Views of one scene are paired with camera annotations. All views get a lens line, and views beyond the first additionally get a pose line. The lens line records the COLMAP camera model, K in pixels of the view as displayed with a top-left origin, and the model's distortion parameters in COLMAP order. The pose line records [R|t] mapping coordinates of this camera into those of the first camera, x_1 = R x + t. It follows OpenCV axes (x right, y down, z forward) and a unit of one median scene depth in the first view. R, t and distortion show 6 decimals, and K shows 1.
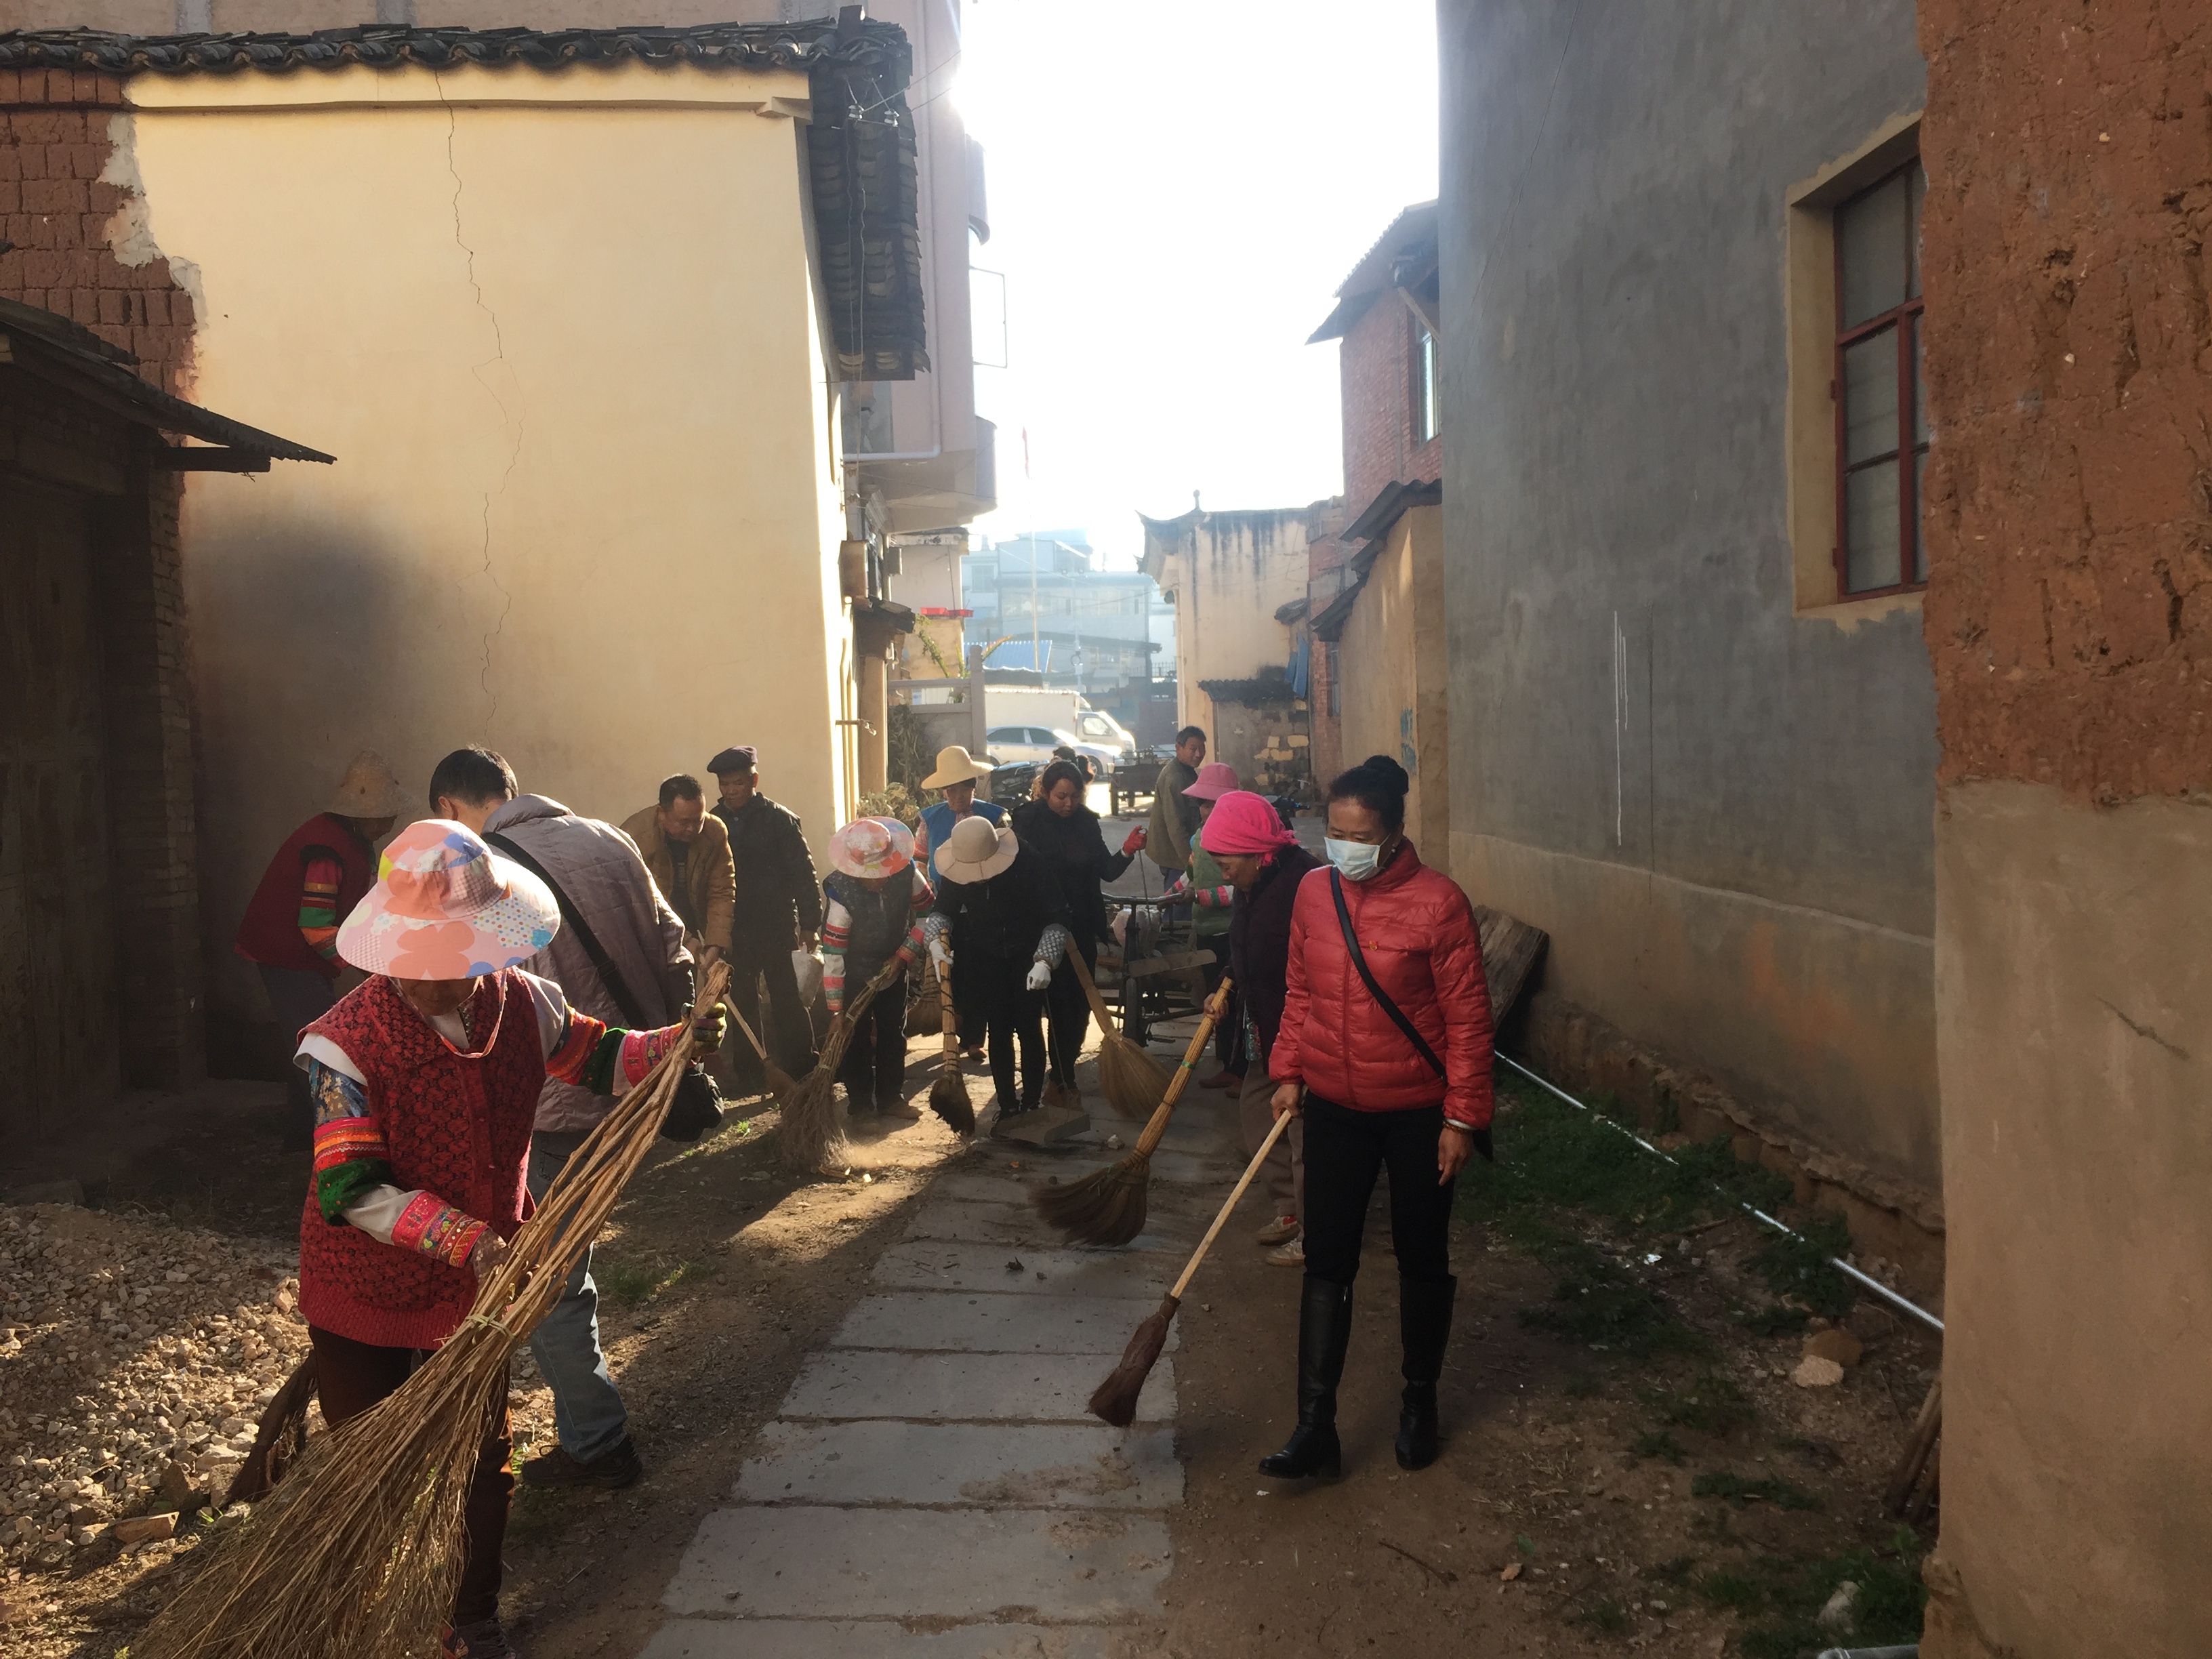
lens RADIAL K [[1862.8, 0, 1103.2], [0, 1862.8, 844.4], [0, 0, 1]] dist [0.093678, -0.119336]
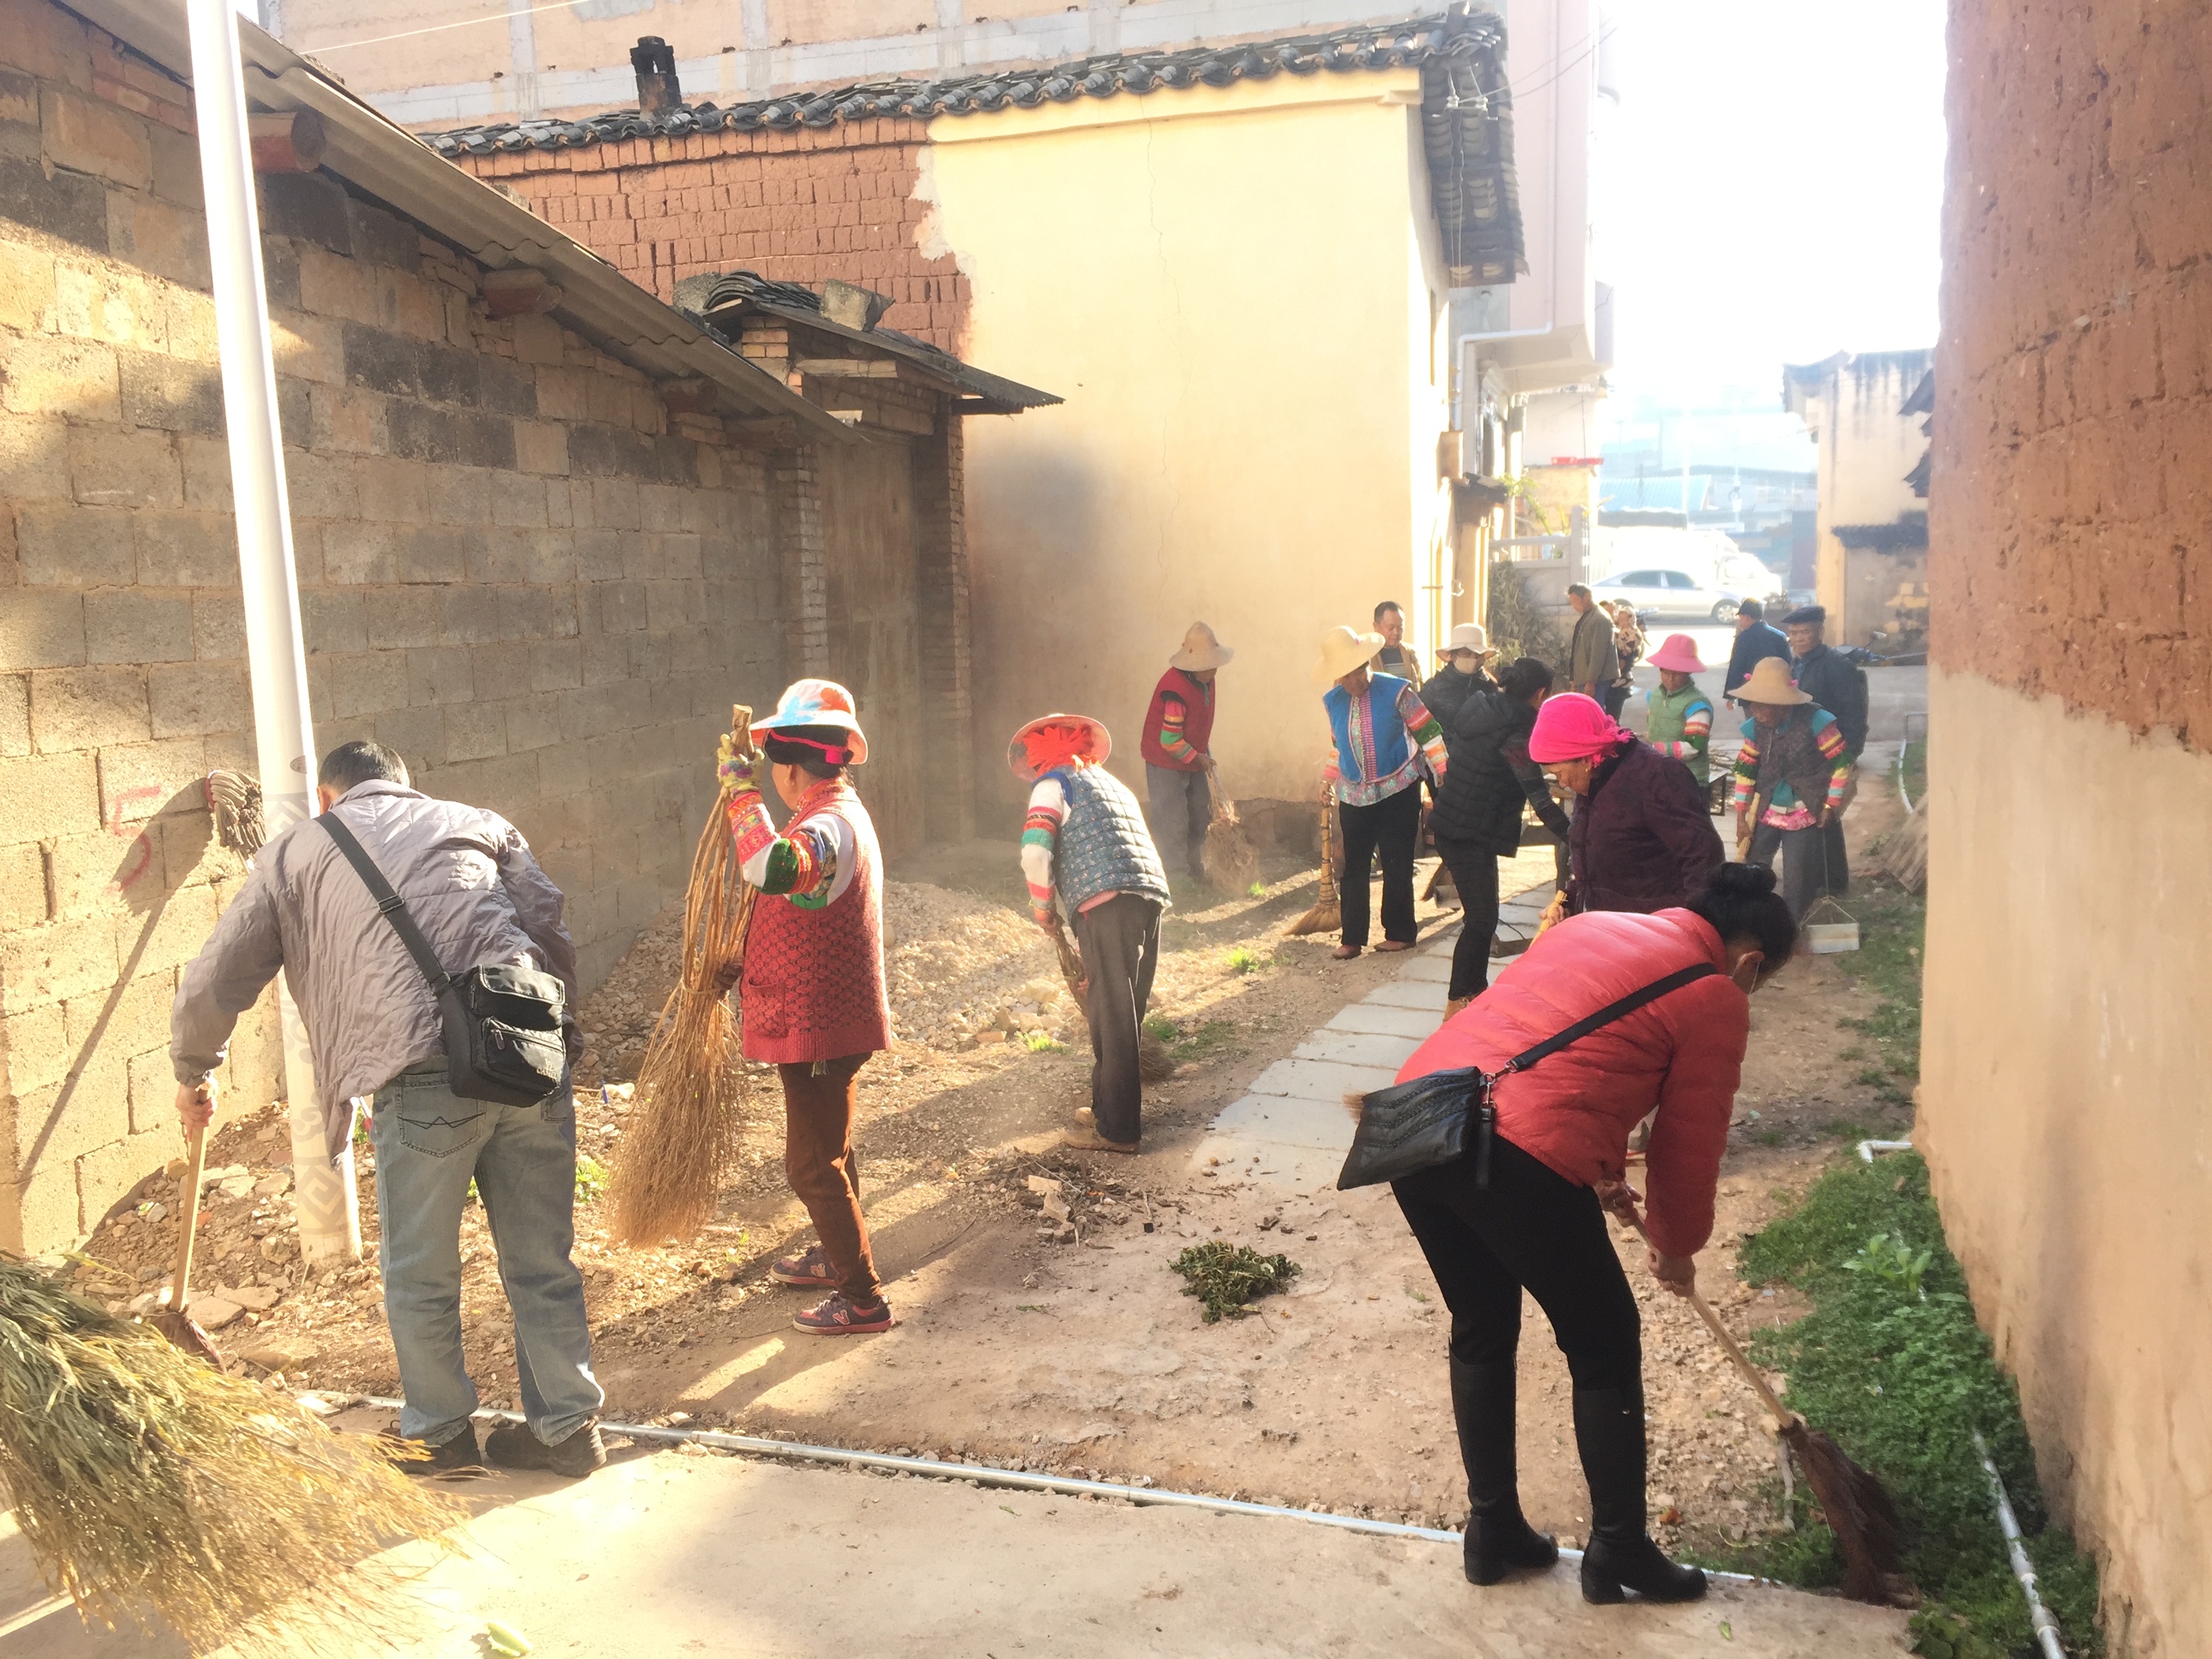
lens RADIAL K [[1862.8, 0, 1103.2], [0, 1862.8, 844.4], [0, 0, 1]] dist [0.093678, -0.119336]
pose [[0.942113, 0.049313, -0.331651, 0.085769], [-0.020765, 0.995808, 0.089080, -0.000810], [0.334653, -0.077037, 0.939187, -0.283523]]
